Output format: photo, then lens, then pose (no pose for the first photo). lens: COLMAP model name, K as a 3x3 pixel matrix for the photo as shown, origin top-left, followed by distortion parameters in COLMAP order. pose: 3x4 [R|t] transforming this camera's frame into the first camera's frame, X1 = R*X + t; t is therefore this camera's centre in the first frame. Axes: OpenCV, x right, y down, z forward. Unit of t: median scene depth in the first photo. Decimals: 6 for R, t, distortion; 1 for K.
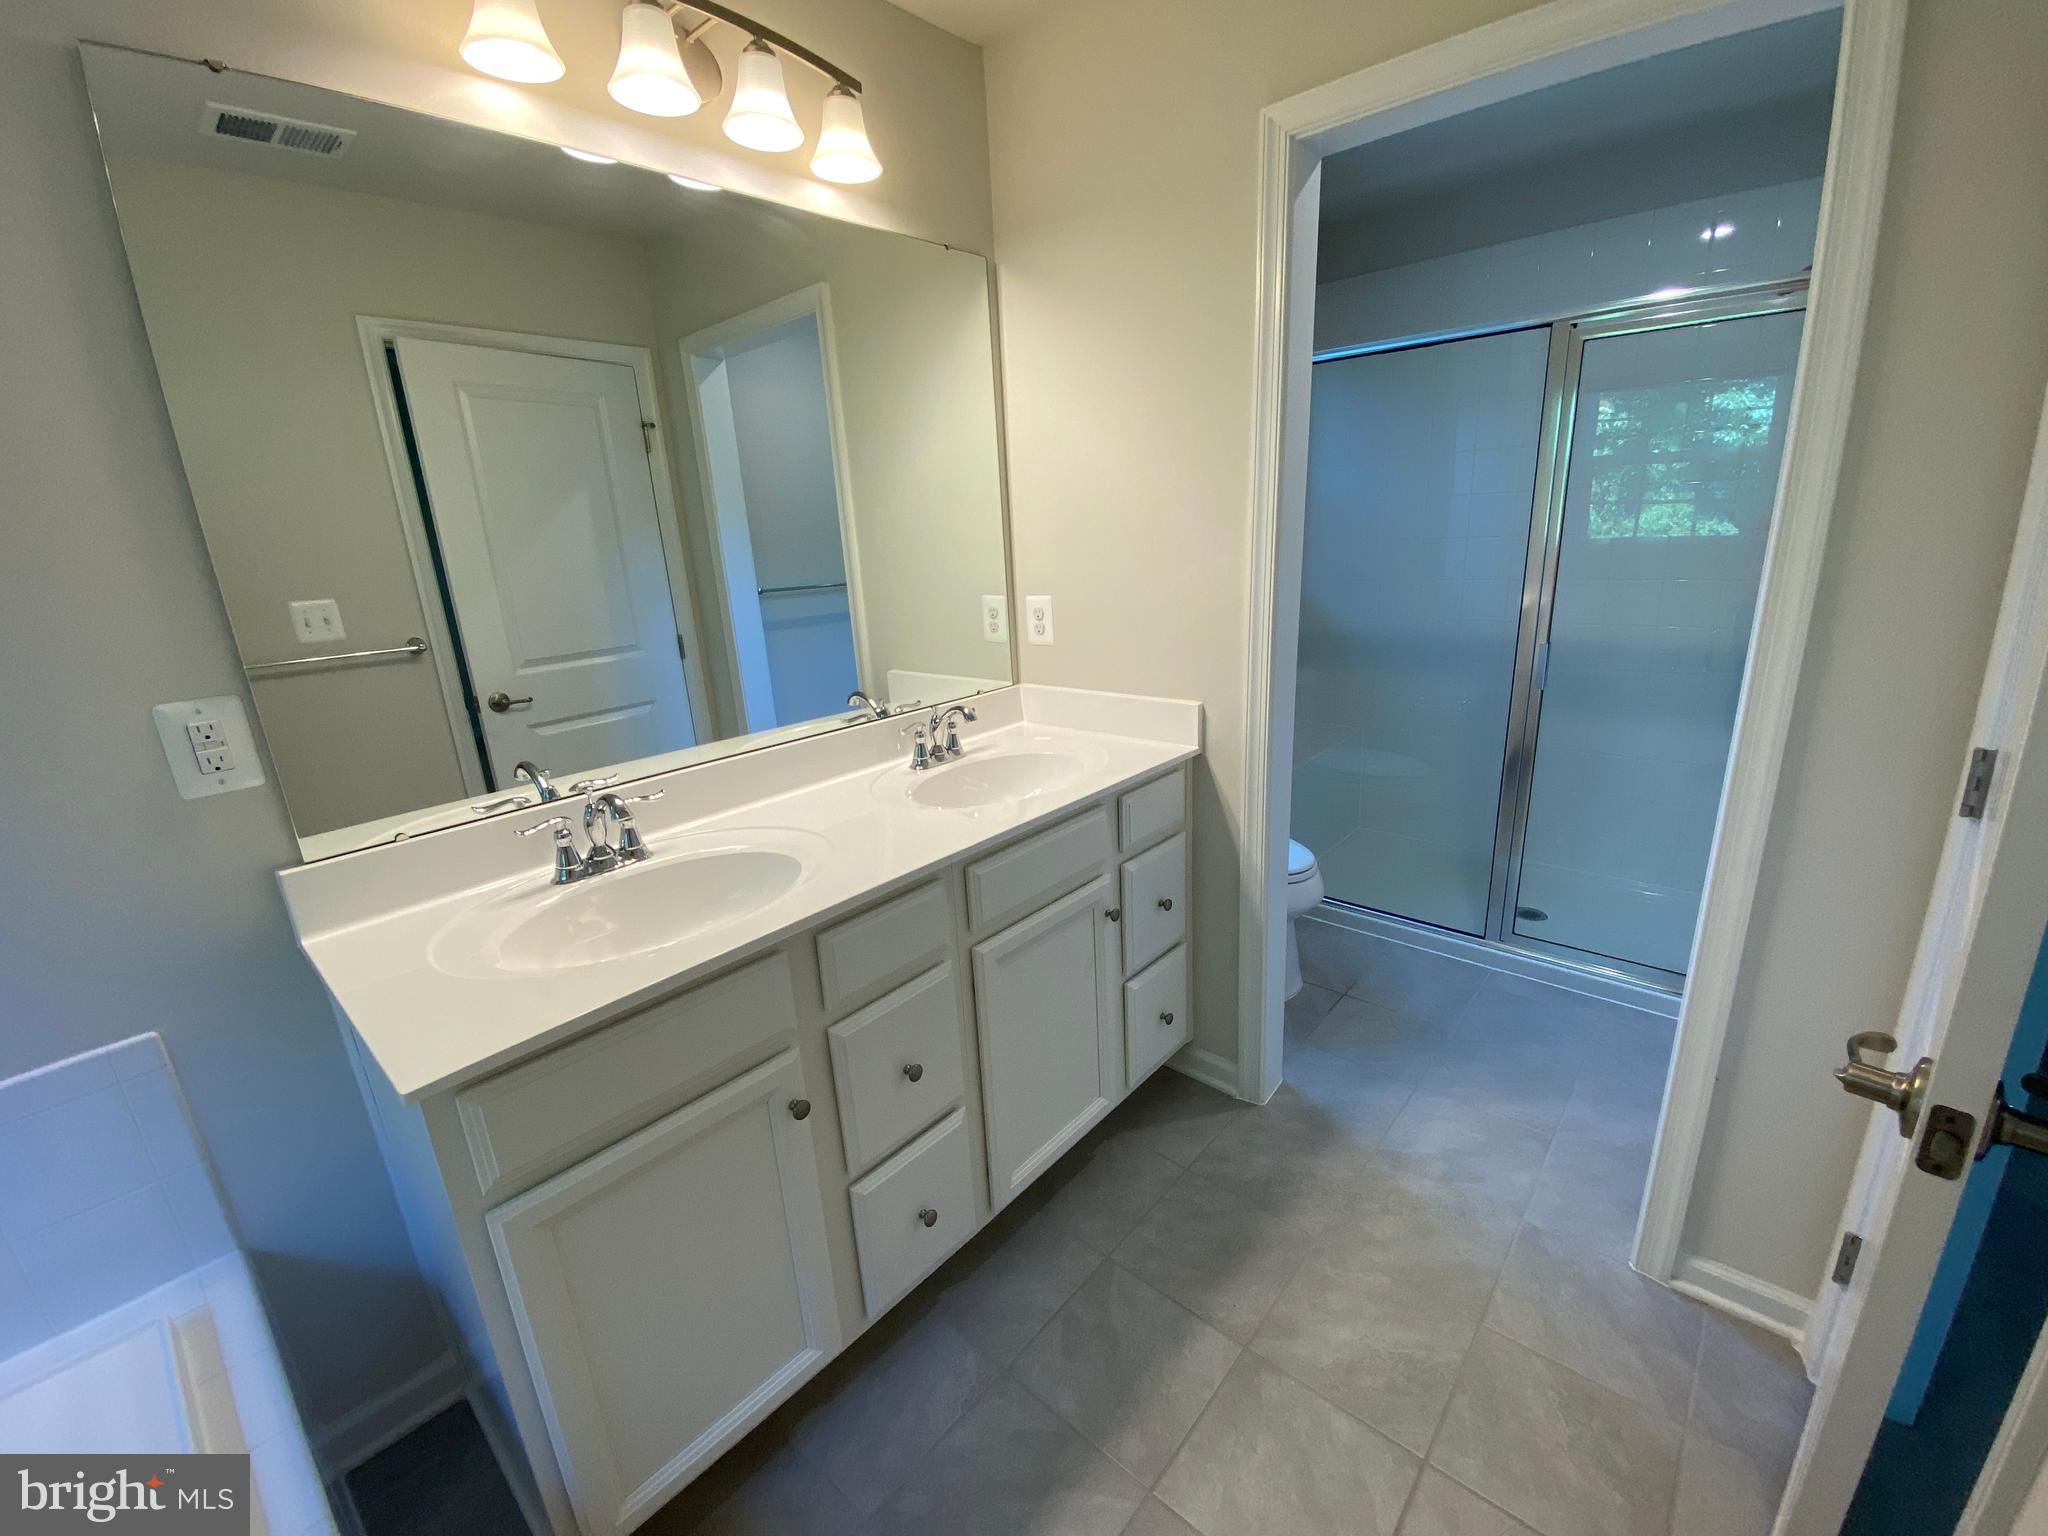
lens RADIAL K [[835.8, 0, 1025.6], [0, 835.8, 771.5], [0, 0, 1]] dist [0.027187, -0.026984]
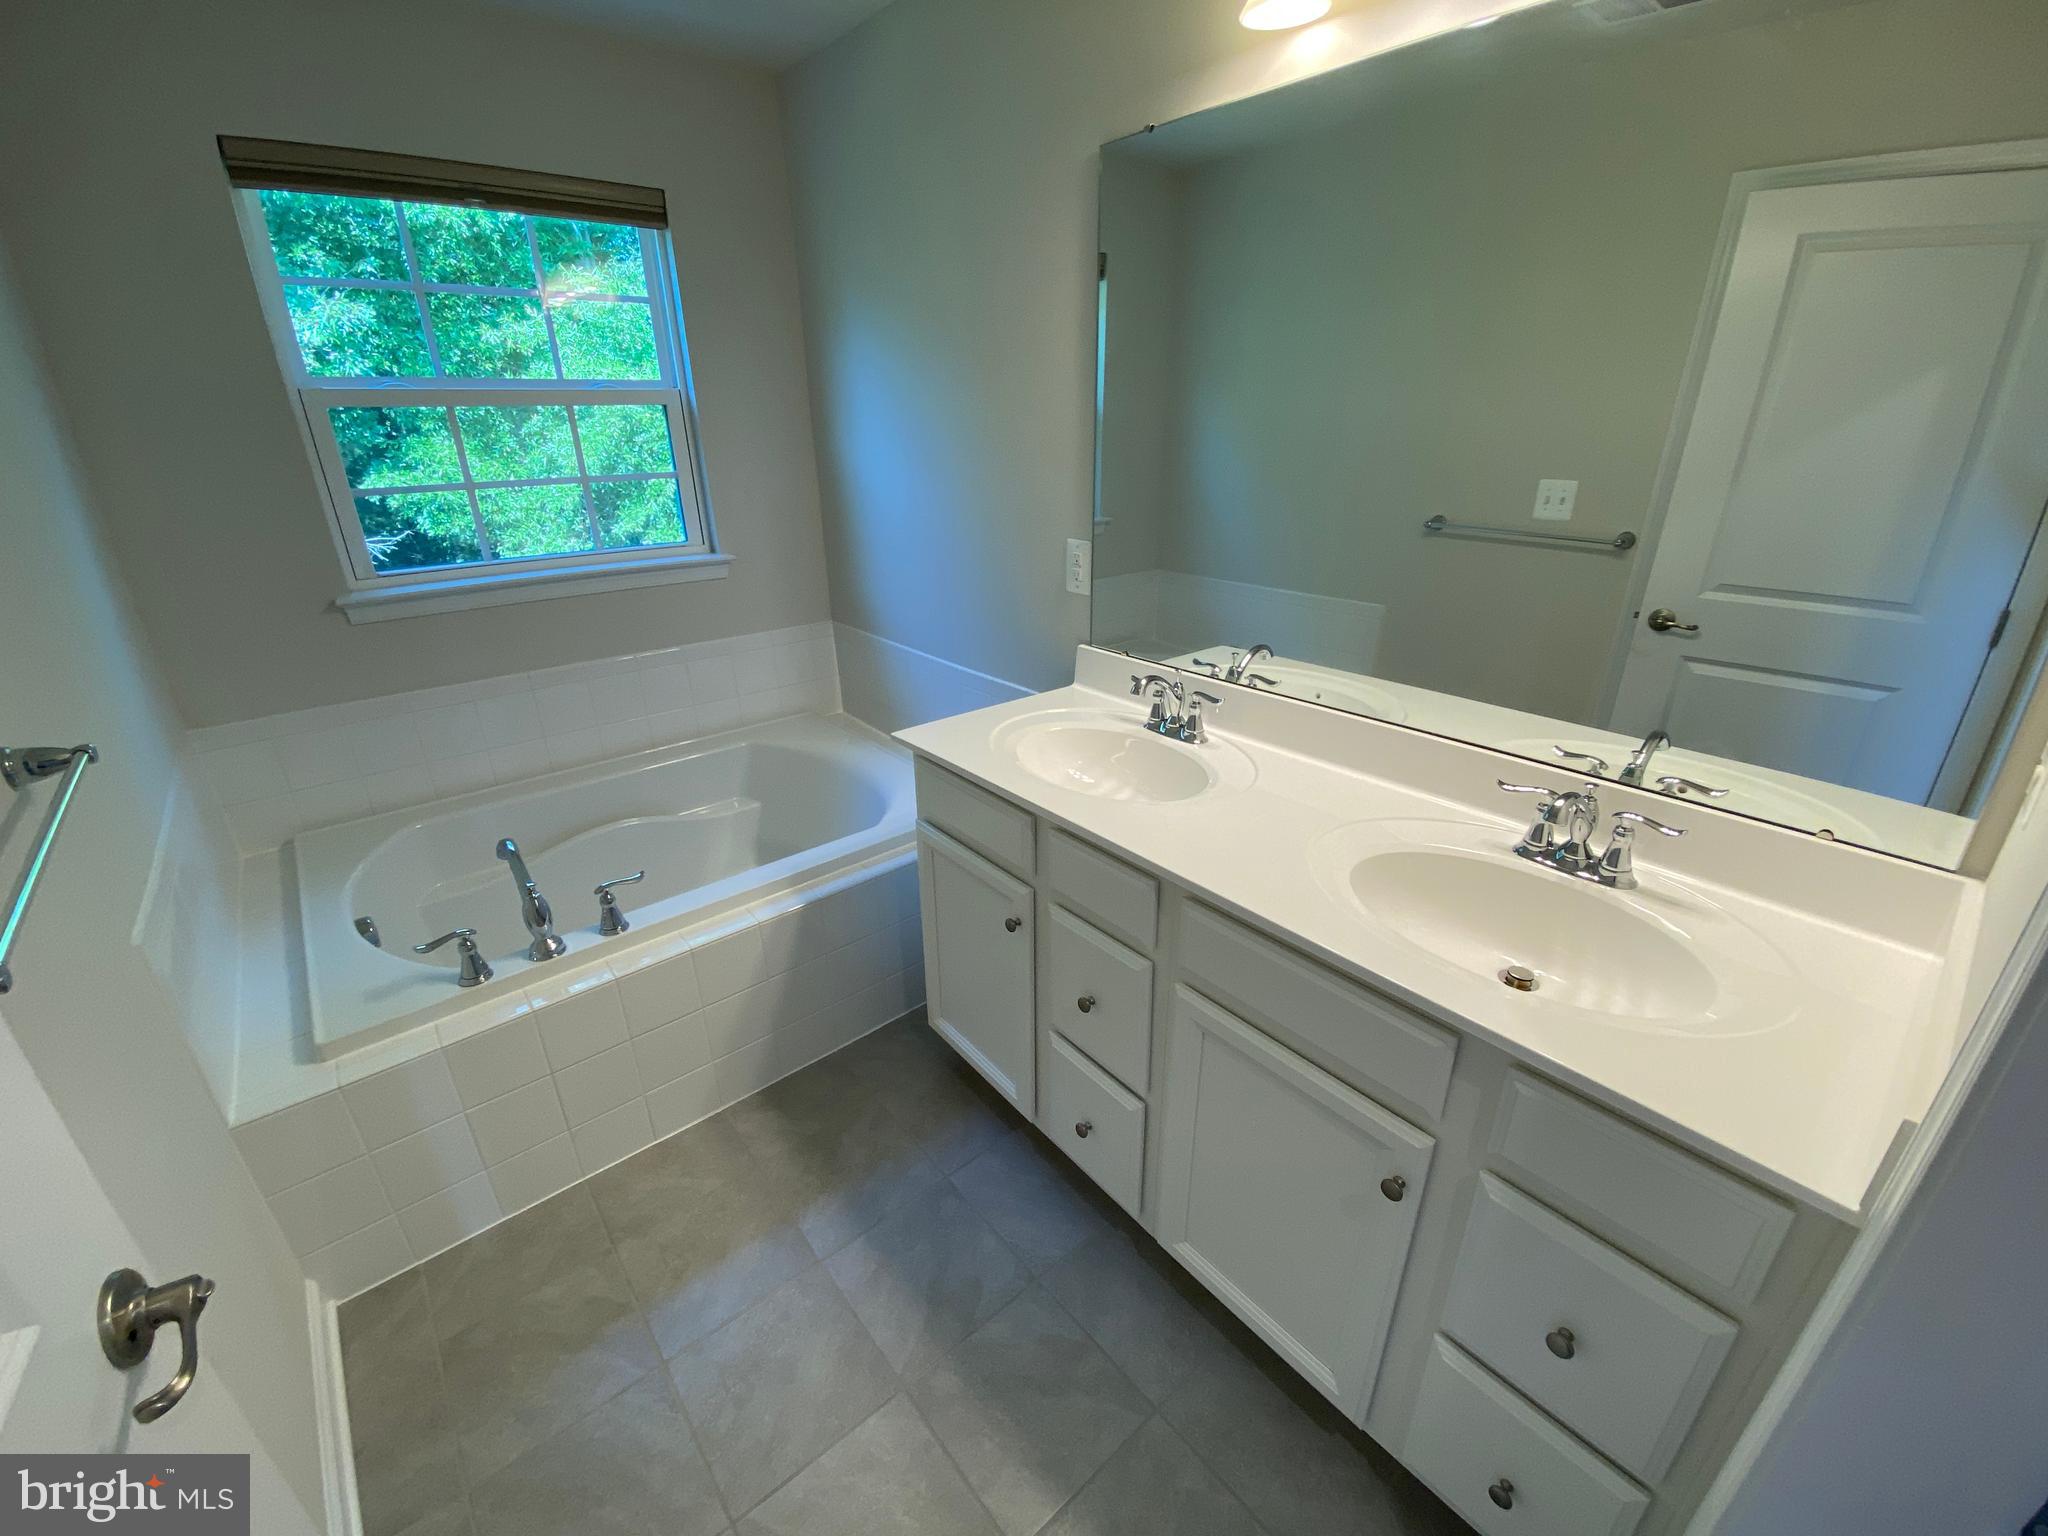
lens RADIAL K [[835.8, 0, 1025.6], [0, 835.8, 771.5], [0, 0, 1]] dist [0.027187, -0.026984]
pose [[-0.154497, 0.428568, -0.890202, 0.455931], [-0.256202, 0.852821, 0.455036, -0.235510], [0.954197, 0.298373, -0.021958, 0.551980]]
